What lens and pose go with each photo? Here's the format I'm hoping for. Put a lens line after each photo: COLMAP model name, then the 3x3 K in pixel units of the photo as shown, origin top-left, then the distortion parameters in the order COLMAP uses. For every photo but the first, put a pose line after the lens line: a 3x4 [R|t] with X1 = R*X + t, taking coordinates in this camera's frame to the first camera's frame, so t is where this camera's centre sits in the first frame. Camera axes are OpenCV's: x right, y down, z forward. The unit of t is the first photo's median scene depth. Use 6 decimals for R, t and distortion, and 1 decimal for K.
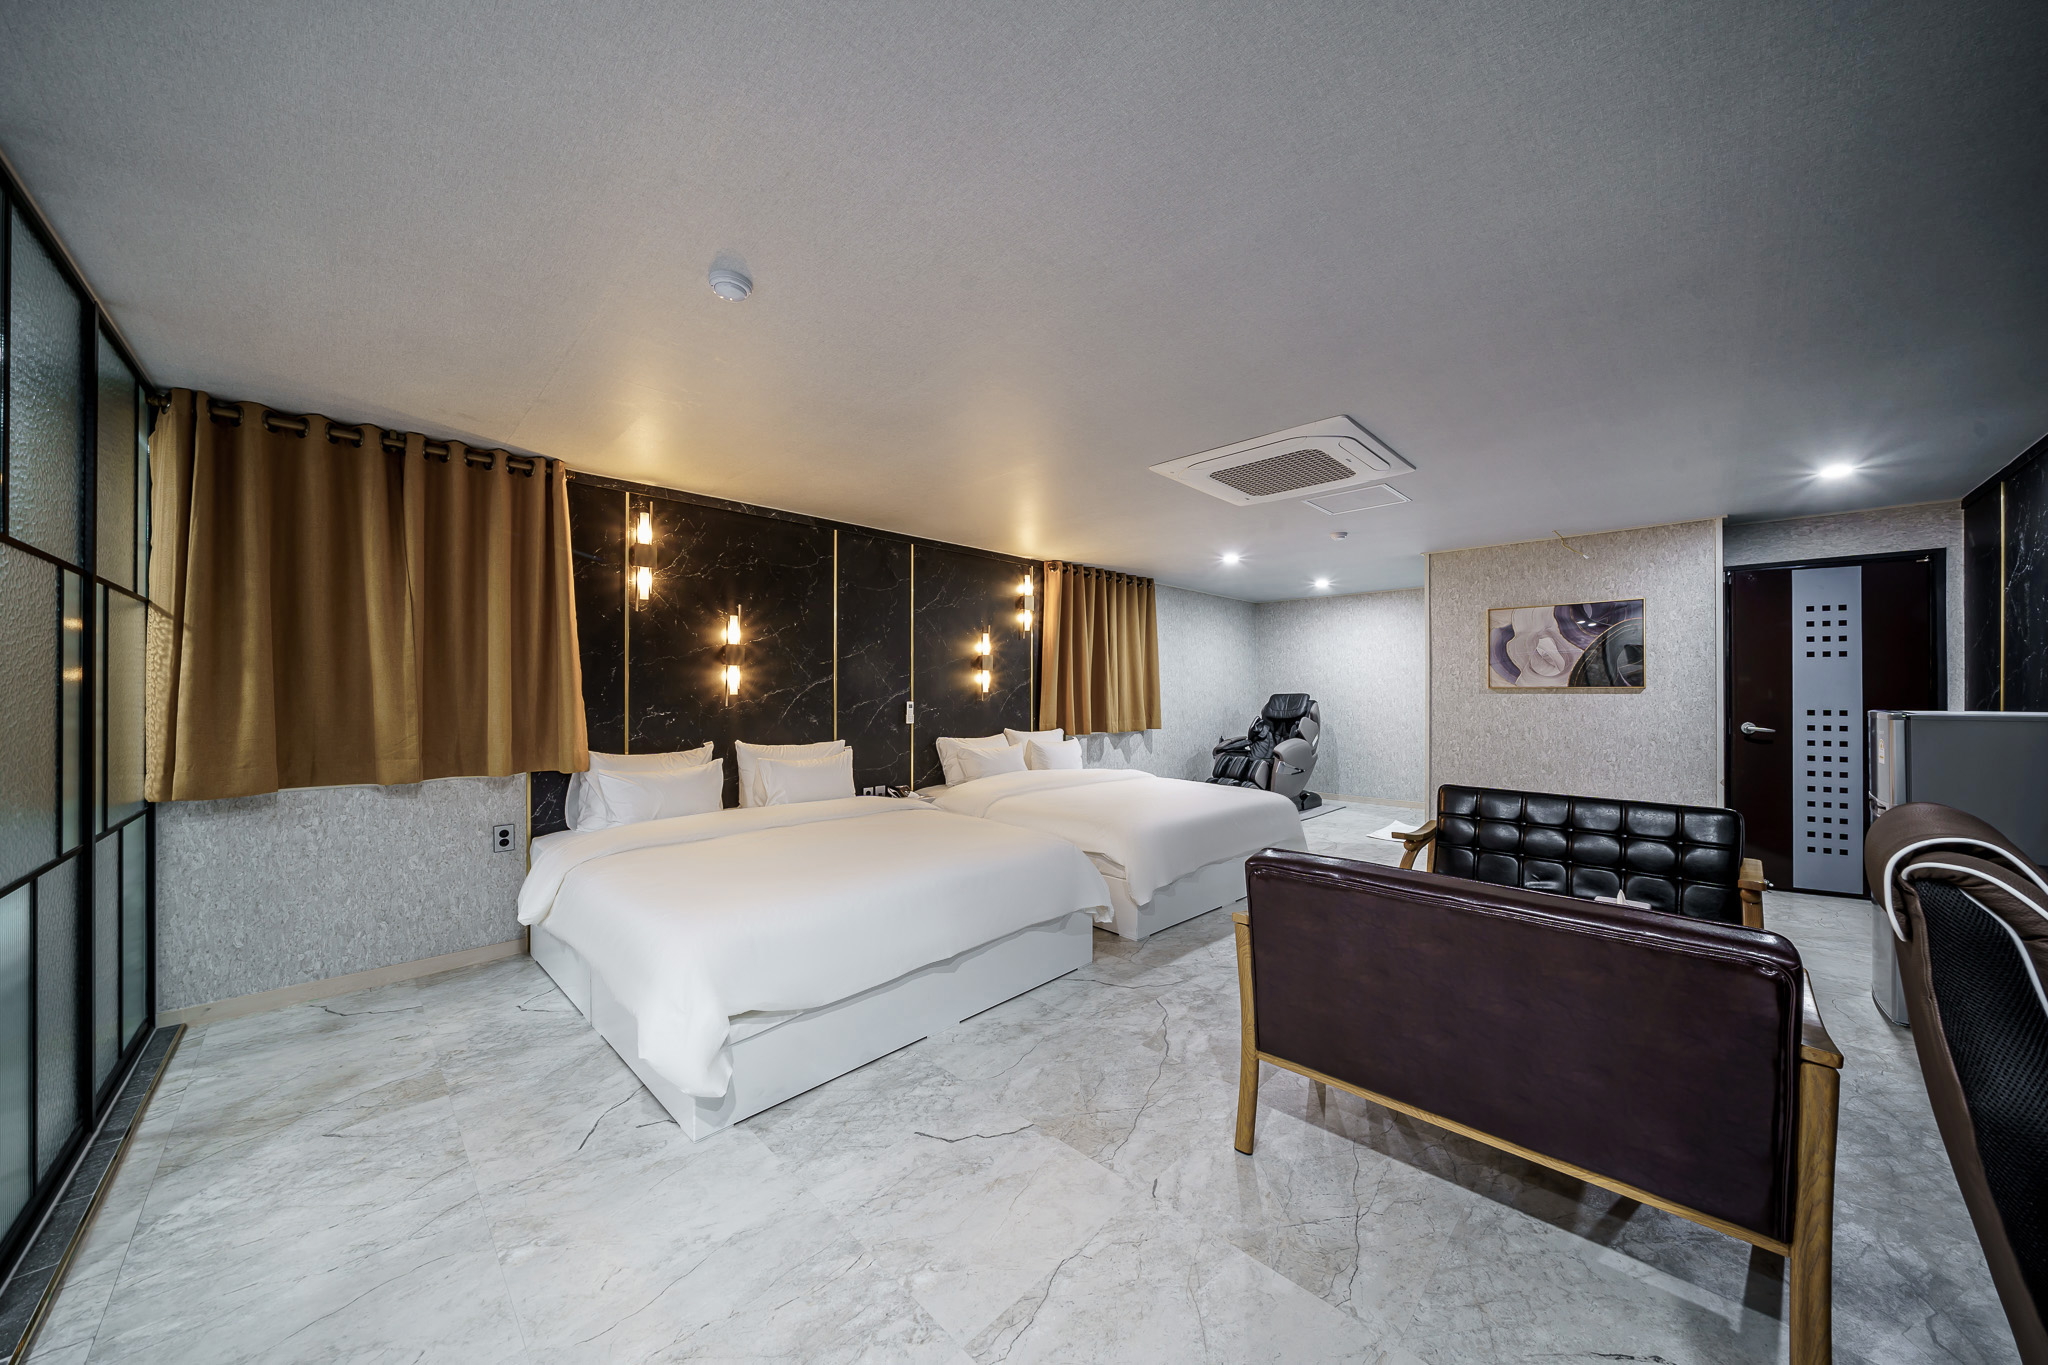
lens RADIAL K [[691.9, 0, 1033.7], [0, 691.9, 682.6], [0, 0, 1]] dist [-0.002325, 0.000249]
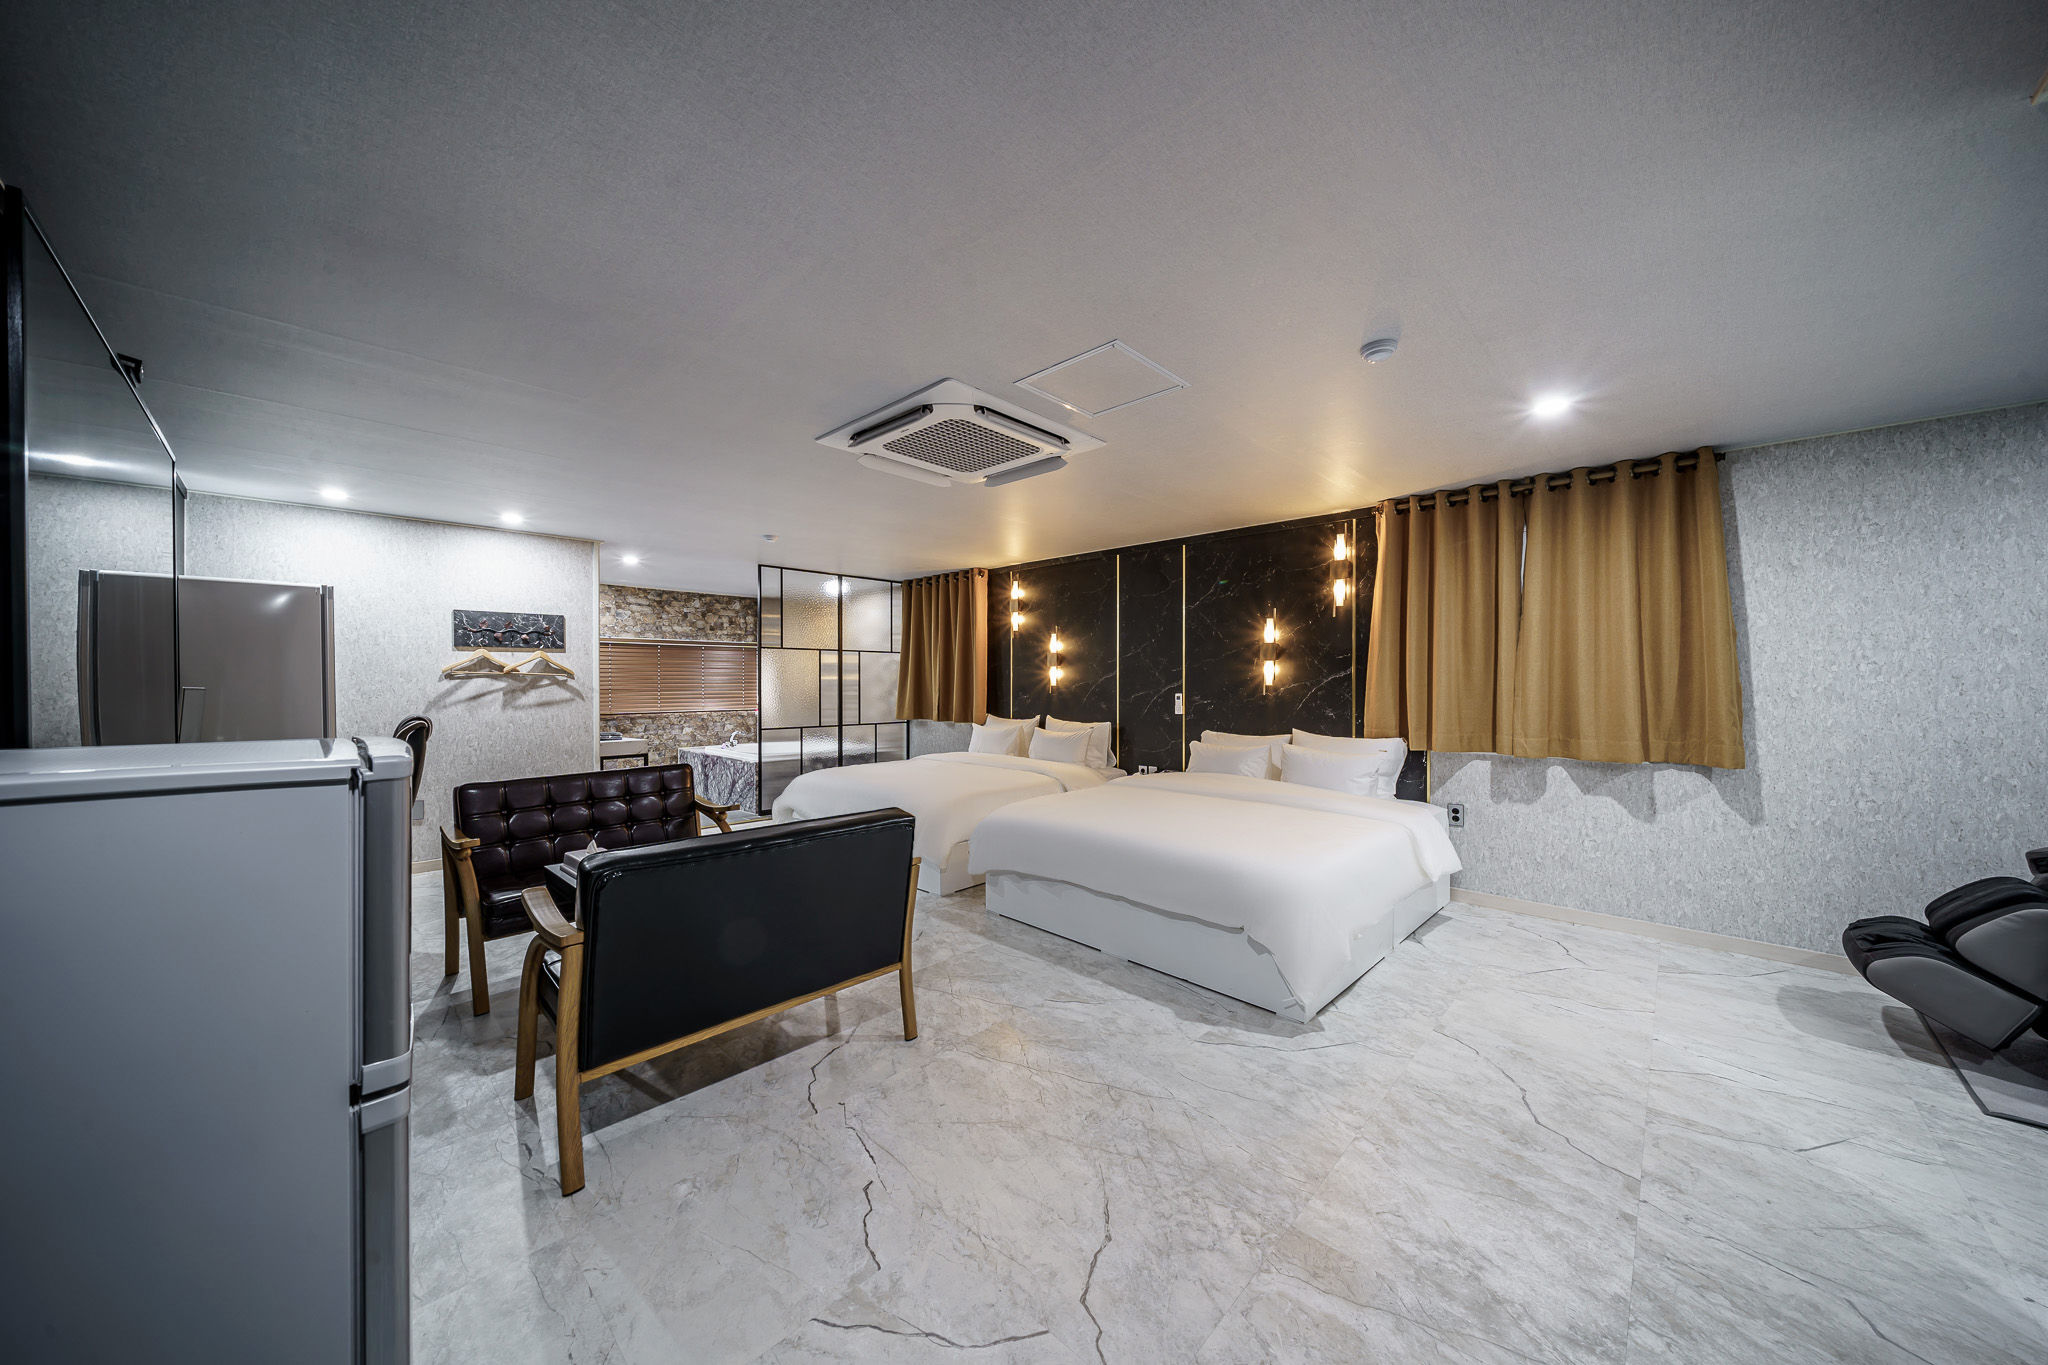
lens RADIAL K [[691.9, 0, 1021.8], [0, 691.9, 685.0], [0, 0, 1]] dist [-0.002325, 0.000249]
pose [[0.018750, 0.003918, -0.999817, 0.874130], [0.010830, 0.999933, 0.004122, 0.006966], [0.999766, -0.010906, 0.018706, 0.725221]]
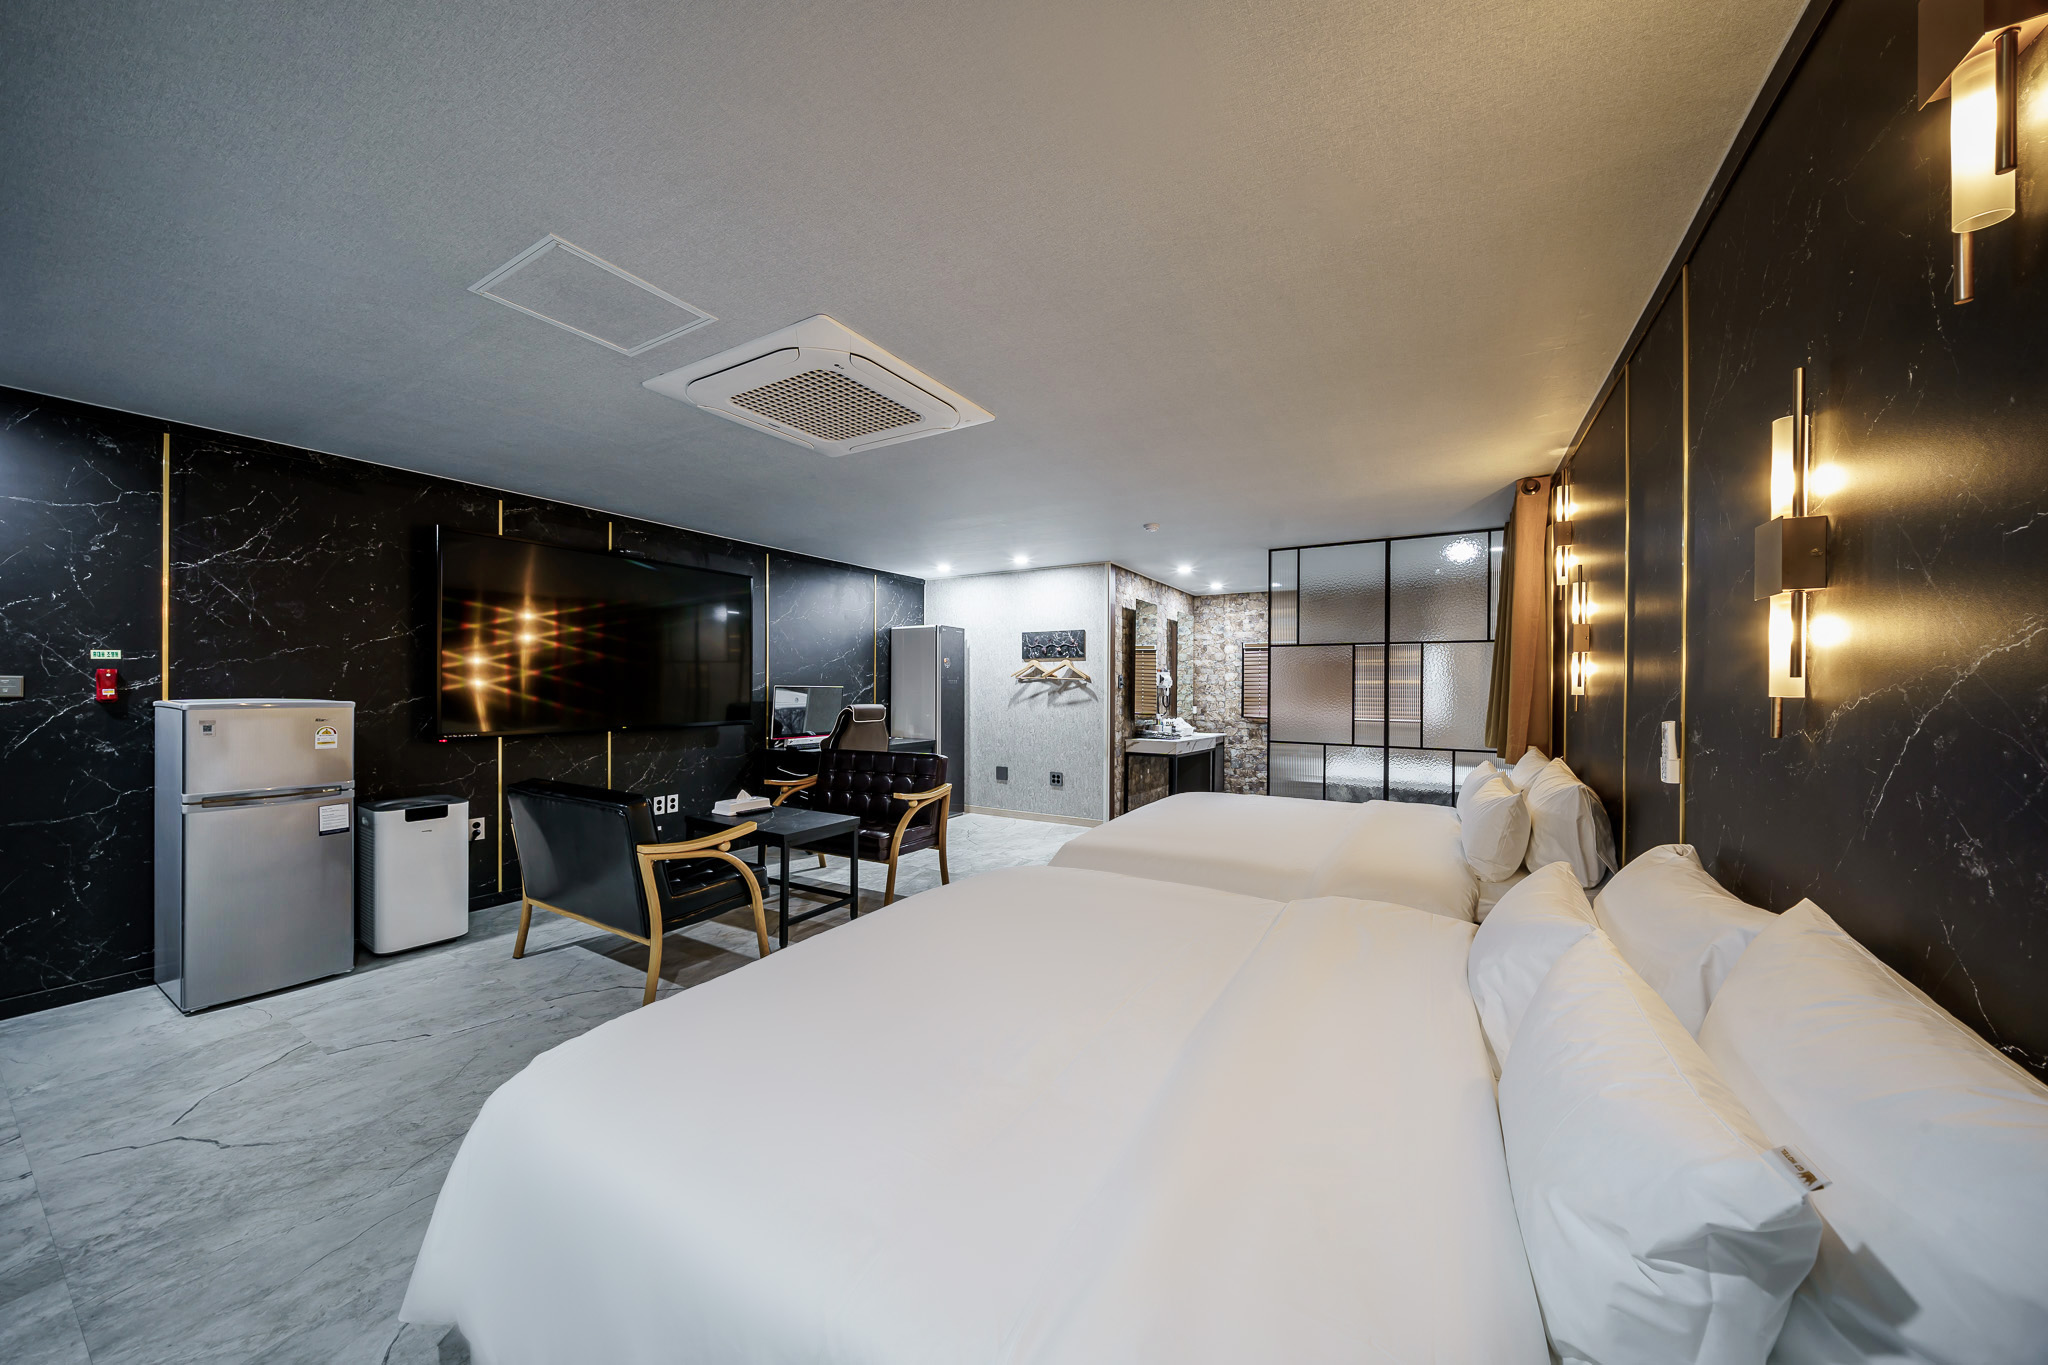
lens RADIAL K [[691.9, 0, 1025.1], [0, 691.9, 686.3], [0, 0, 1]] dist [-0.002325, 0.000249]
pose [[-0.970518, -0.003395, -0.241004, 0.256881], [-0.001910, 0.999978, -0.006393, 0.009342], [0.241020, -0.005744, -0.970503, 1.218595]]
